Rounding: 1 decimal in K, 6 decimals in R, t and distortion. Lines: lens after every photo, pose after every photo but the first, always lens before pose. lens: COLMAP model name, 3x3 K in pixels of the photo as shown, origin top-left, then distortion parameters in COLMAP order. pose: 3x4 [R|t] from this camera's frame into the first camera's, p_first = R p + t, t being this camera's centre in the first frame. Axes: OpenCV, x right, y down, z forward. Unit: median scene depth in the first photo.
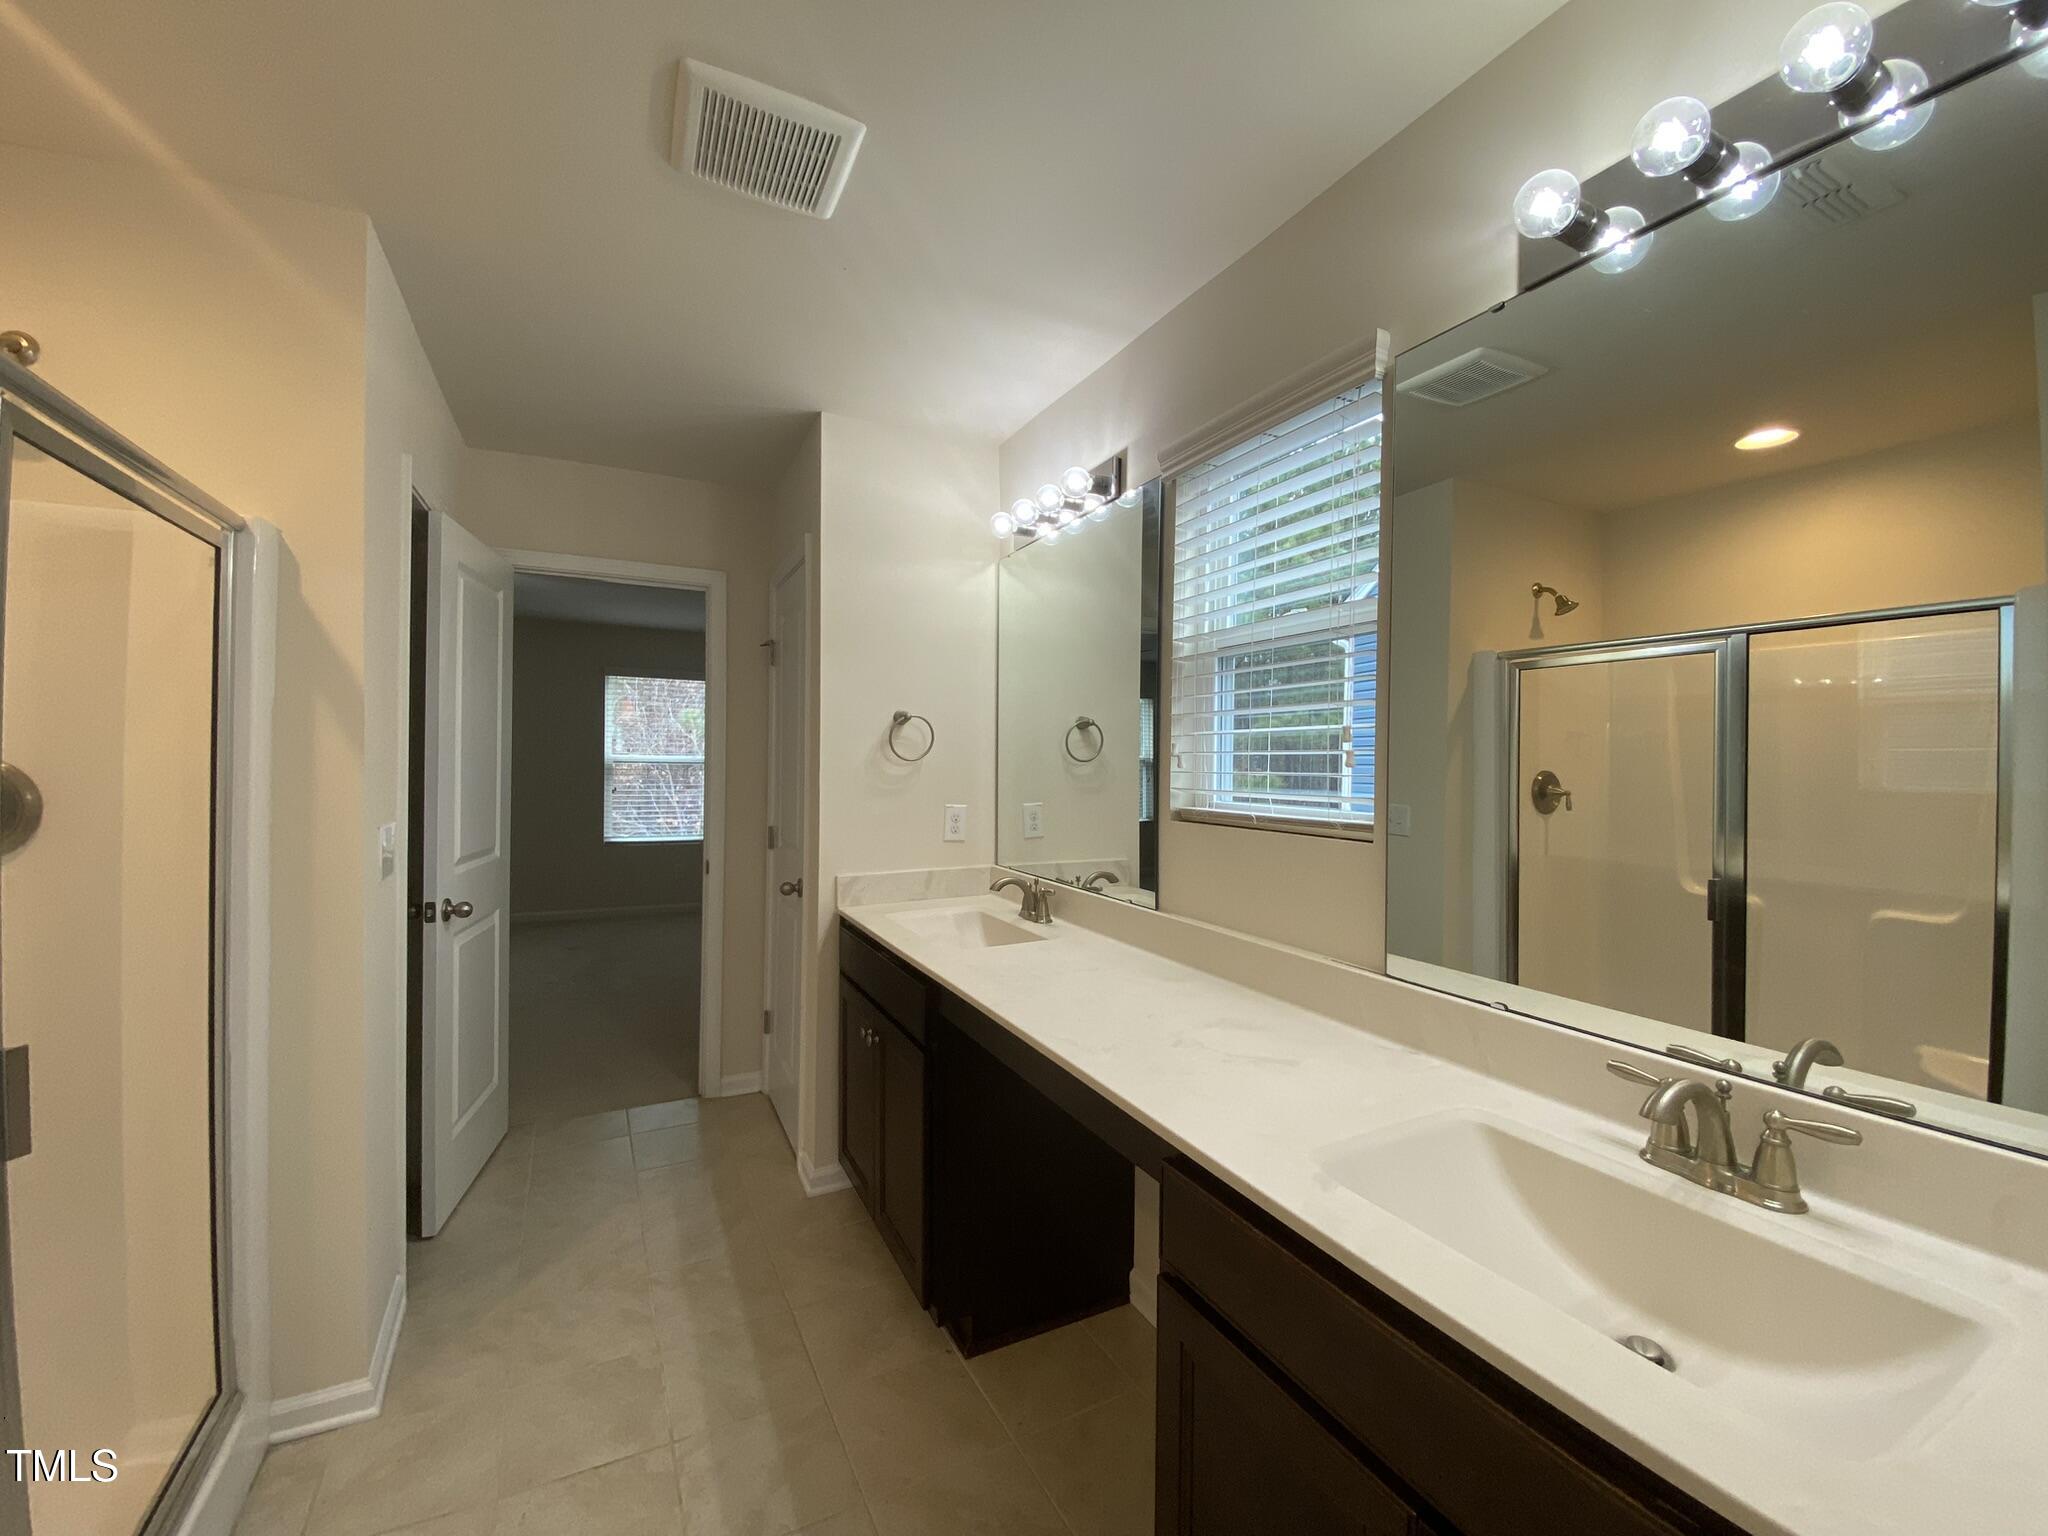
lens RADIAL K [[828.4, 0, 1017.9], [0, 828.4, 767.2], [0, 0, 1]] dist [-0.007266, -0.006654]
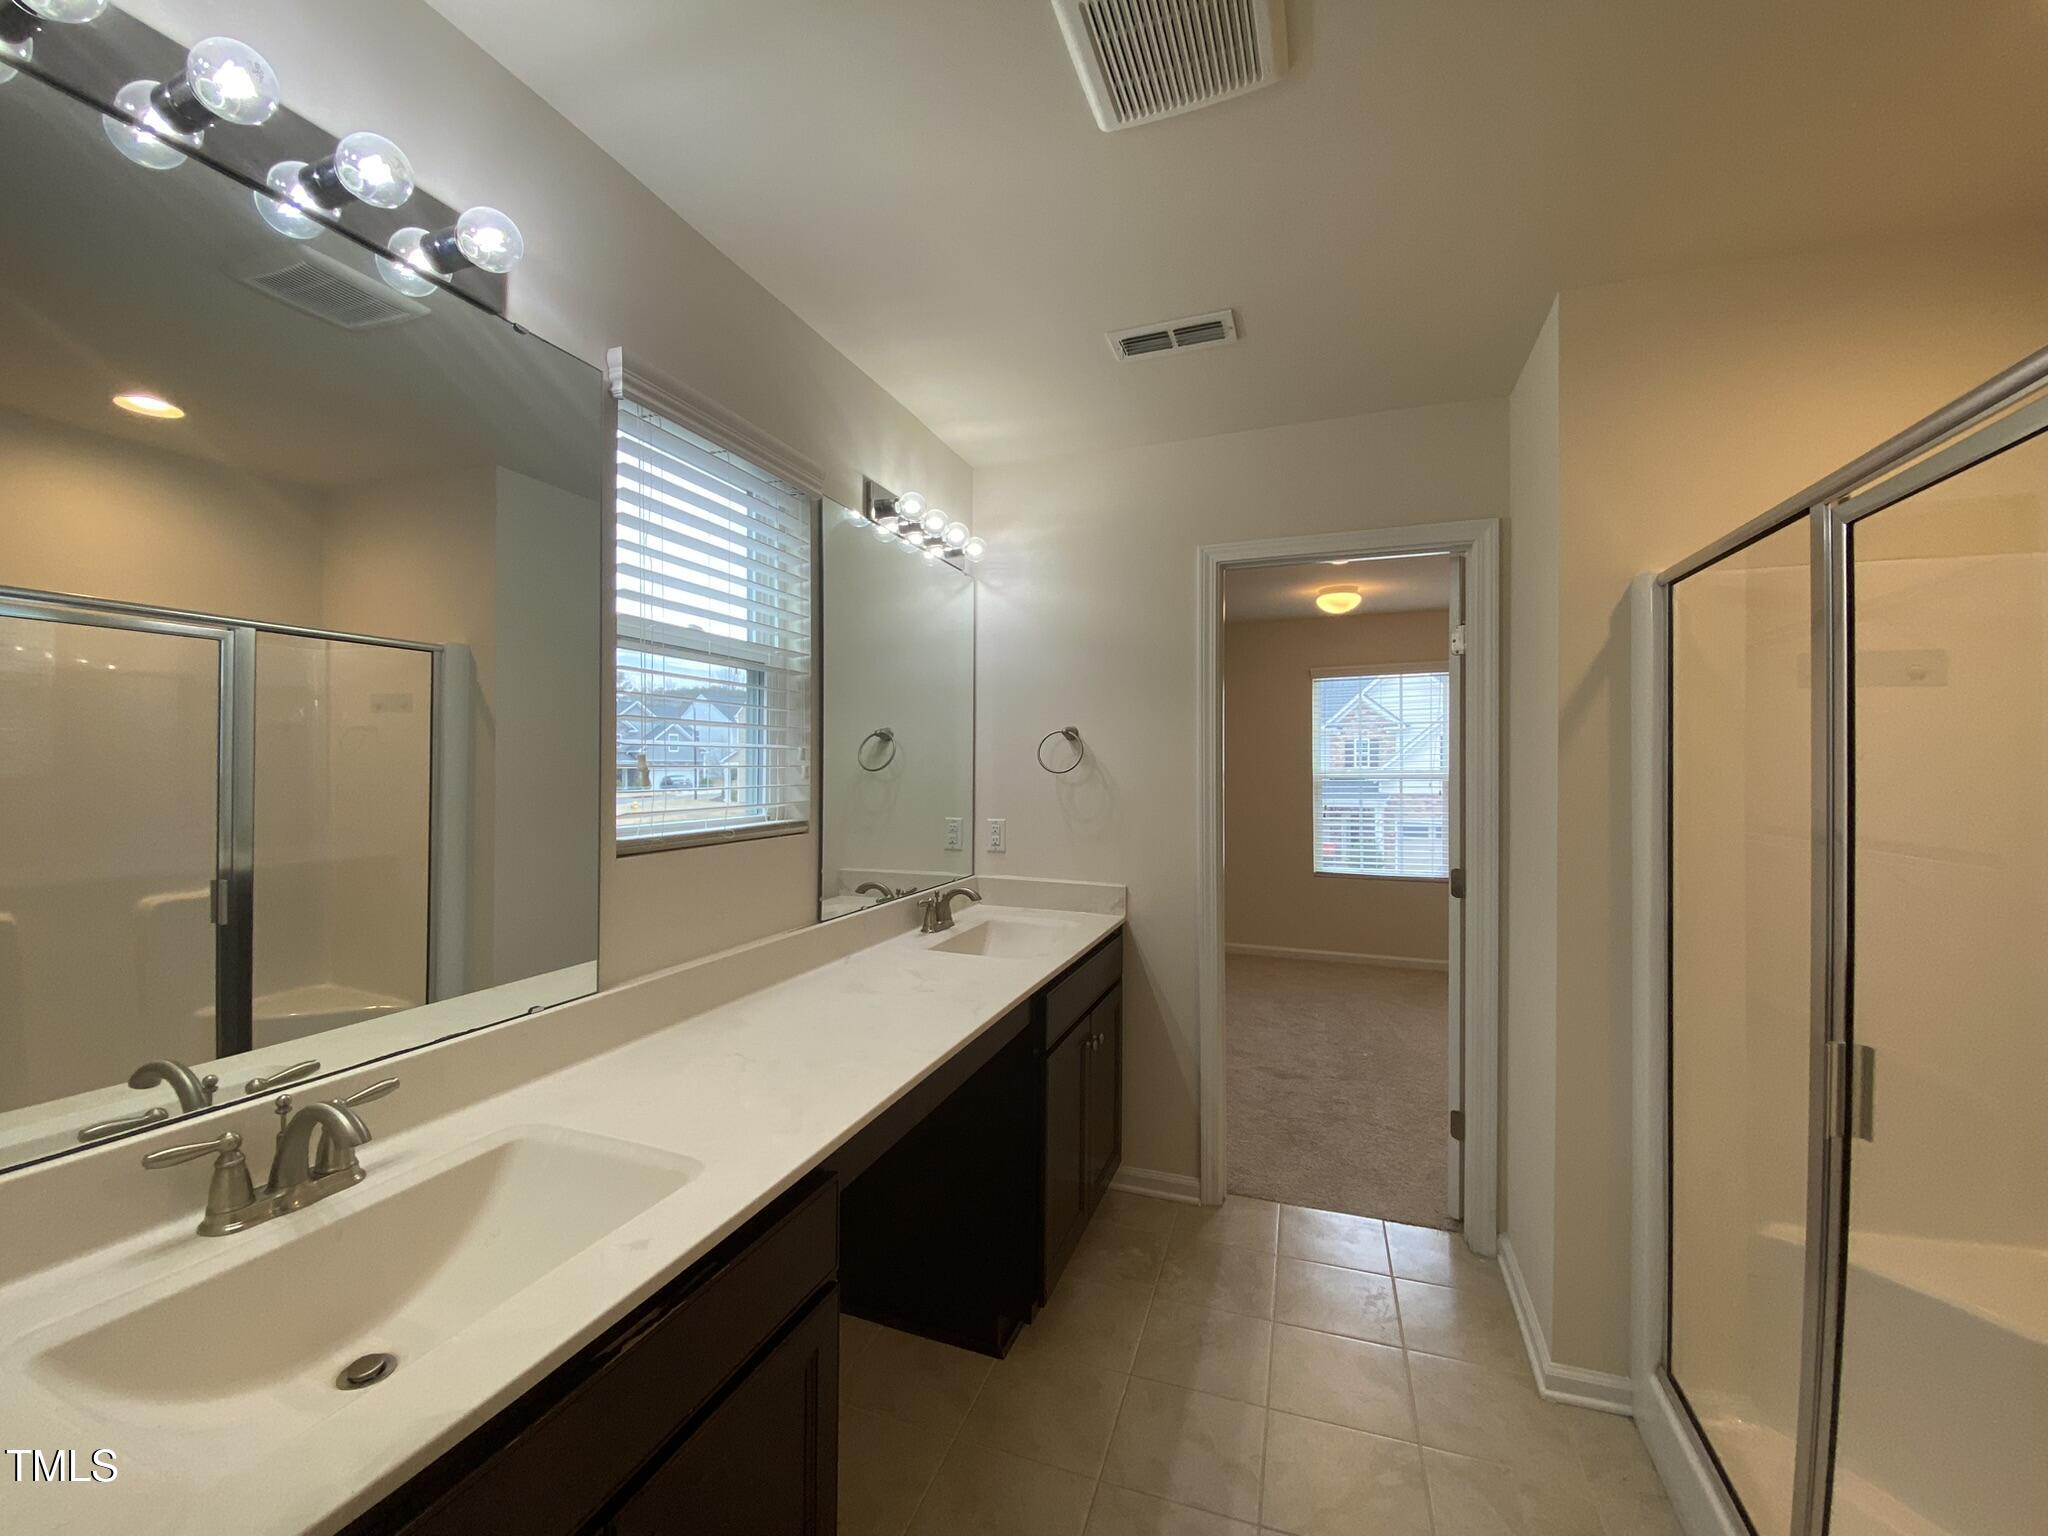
lens RADIAL K [[828.4, 0, 1015.0], [0, 828.4, 766.1], [0, 0, 1]] dist [-0.007266, -0.006654]
pose [[-0.684091, -0.013752, 0.729267, -0.762869], [-0.011721, 0.999900, 0.007861, -0.032743], [-0.729303, -0.003170, -0.684184, 1.589764]]
